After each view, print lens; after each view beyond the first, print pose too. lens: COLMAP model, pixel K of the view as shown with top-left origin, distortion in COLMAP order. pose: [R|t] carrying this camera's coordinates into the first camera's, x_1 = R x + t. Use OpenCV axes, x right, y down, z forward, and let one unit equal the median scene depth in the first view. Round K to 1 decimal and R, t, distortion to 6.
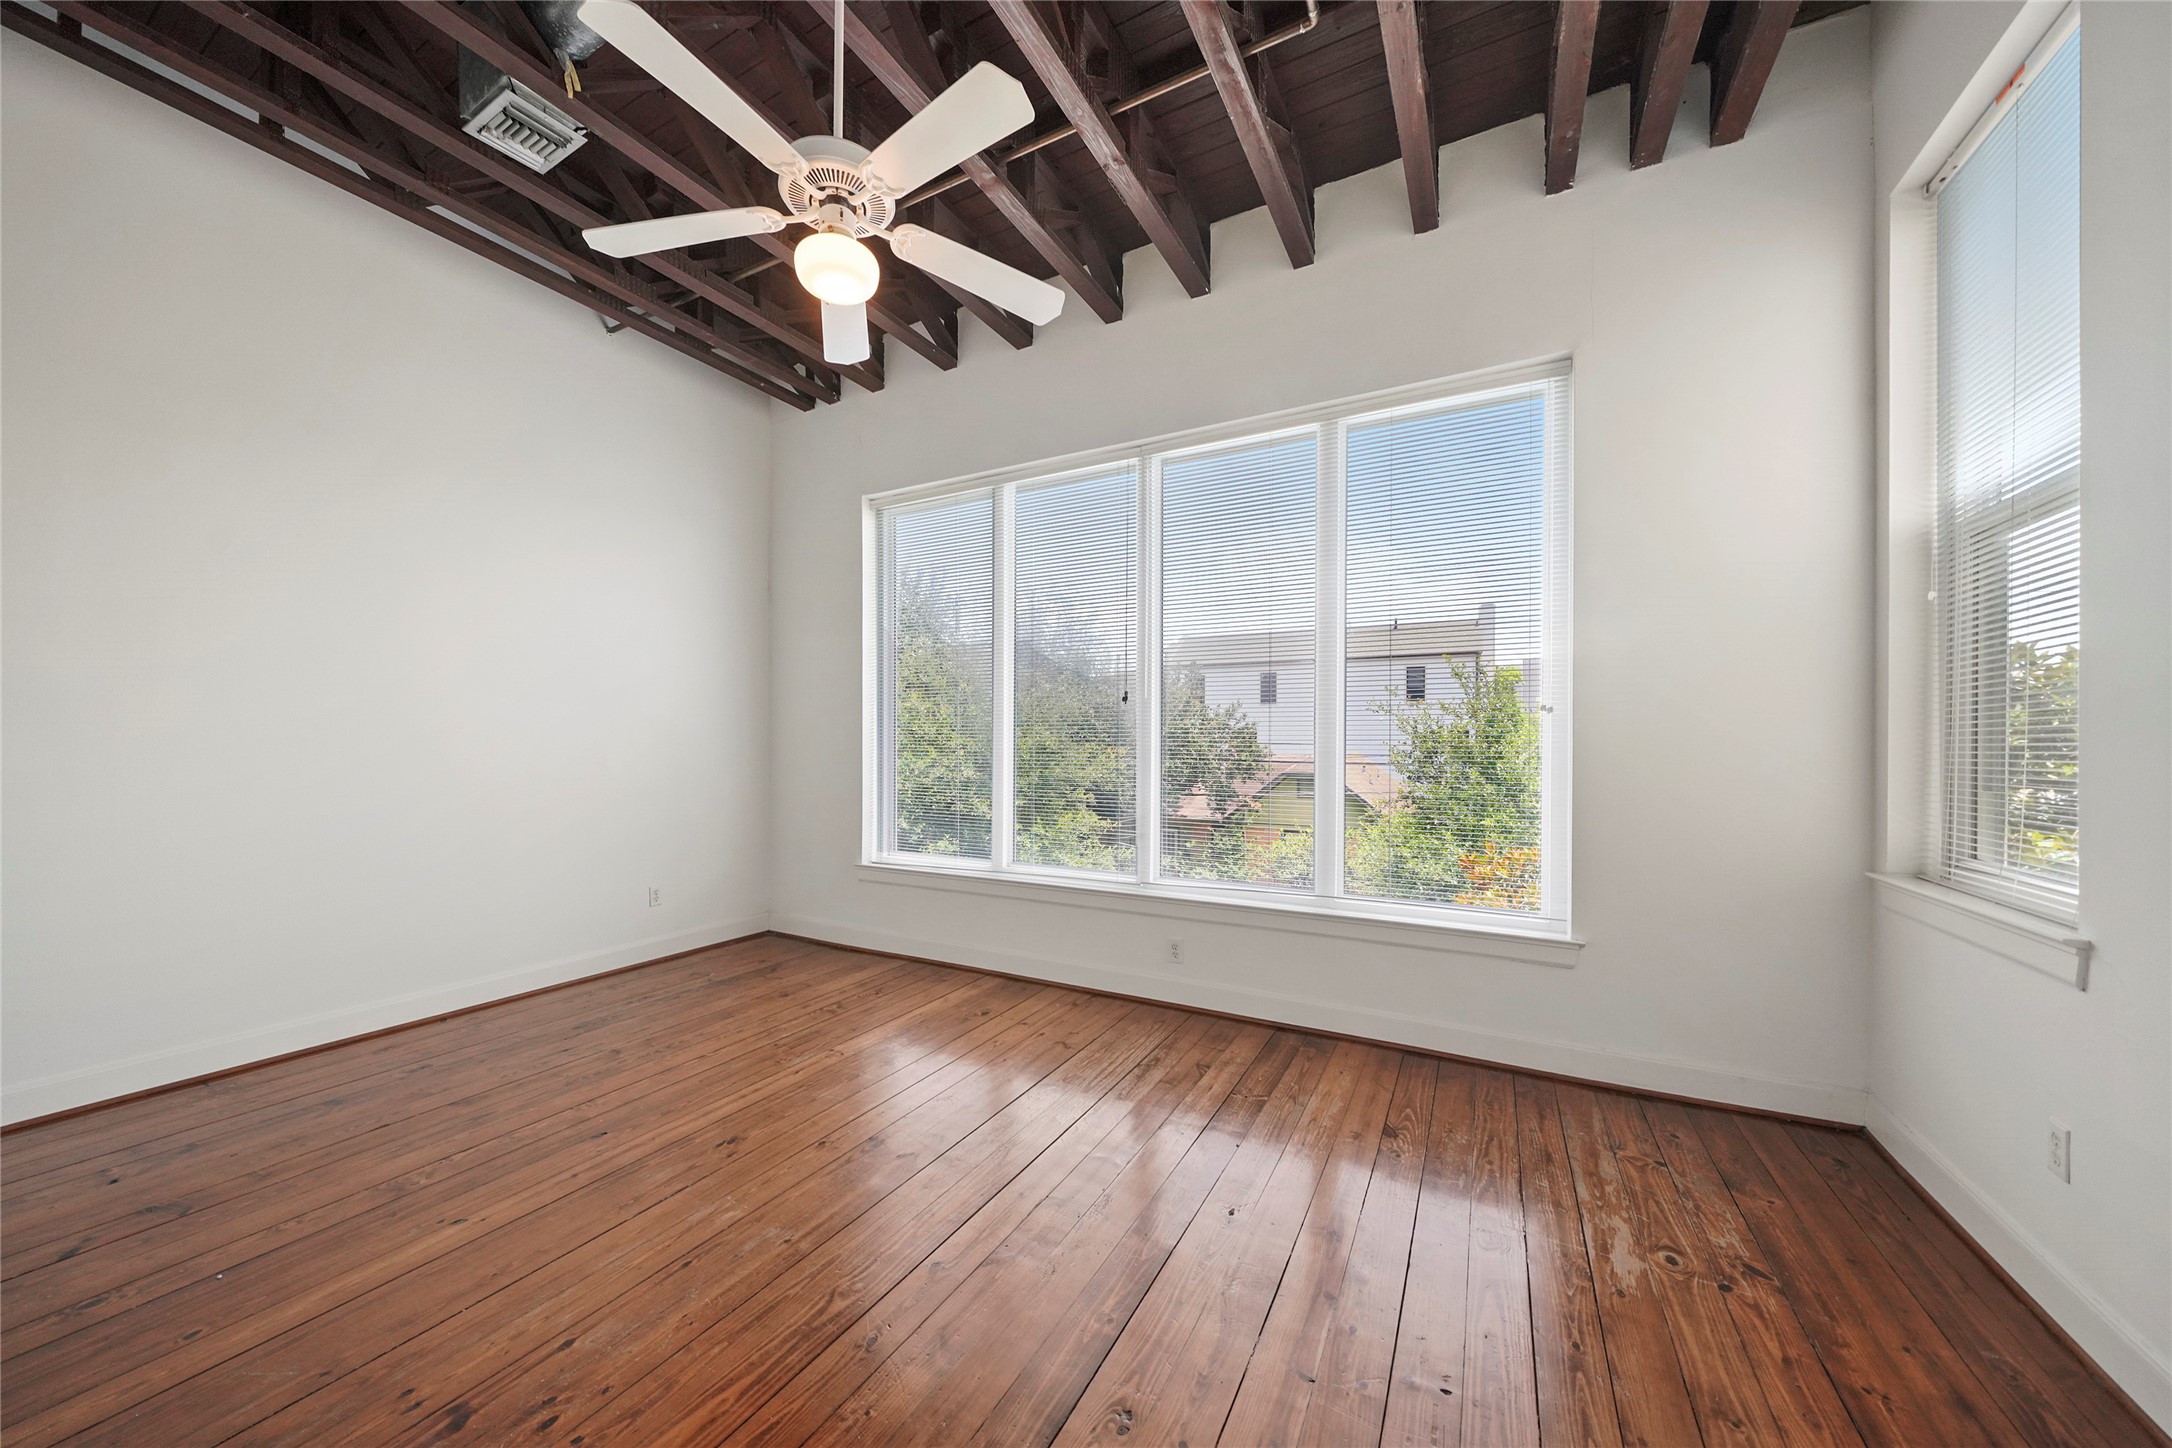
lens RADIAL K [[758.0, 0, 1077.5], [0, 758.0, 729.6], [0, 0, 1]] dist [-0.001252, -0.000127]
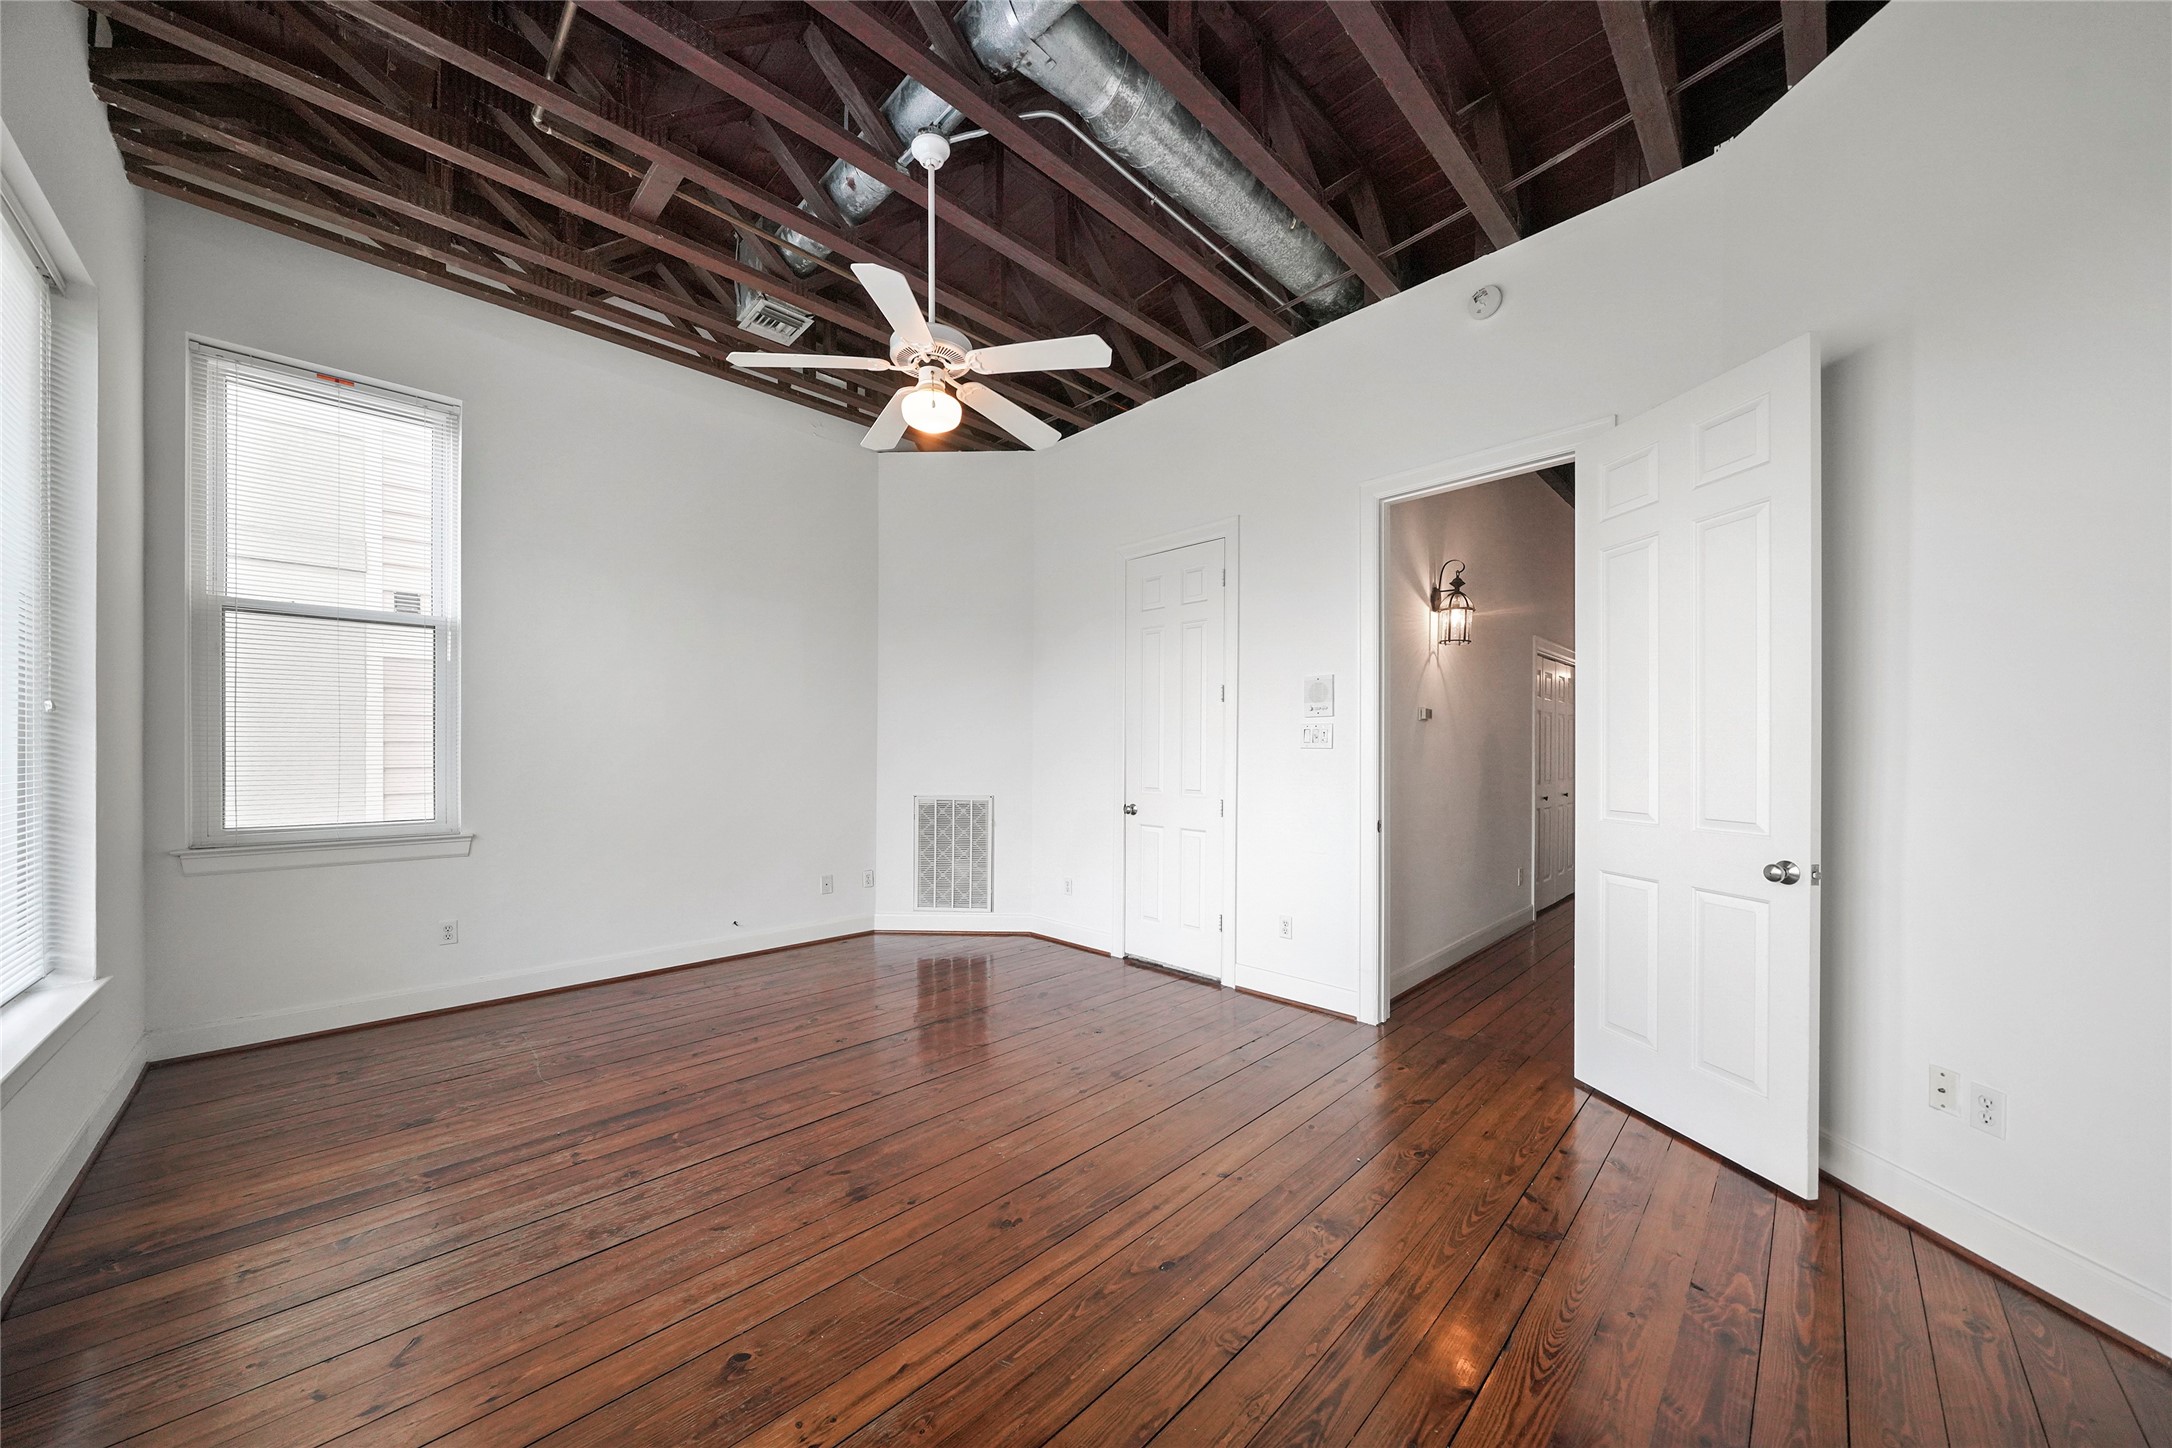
lens RADIAL K [[758.0, 0, 1077.5], [0, 758.0, 729.6], [0, 0, 1]] dist [-0.001252, -0.000127]
pose [[-0.958414, -0.003217, 0.285364, -0.802938], [-0.004151, 0.999988, -0.002667, -0.007370], [-0.285352, -0.003741, -0.958416, 1.857799]]
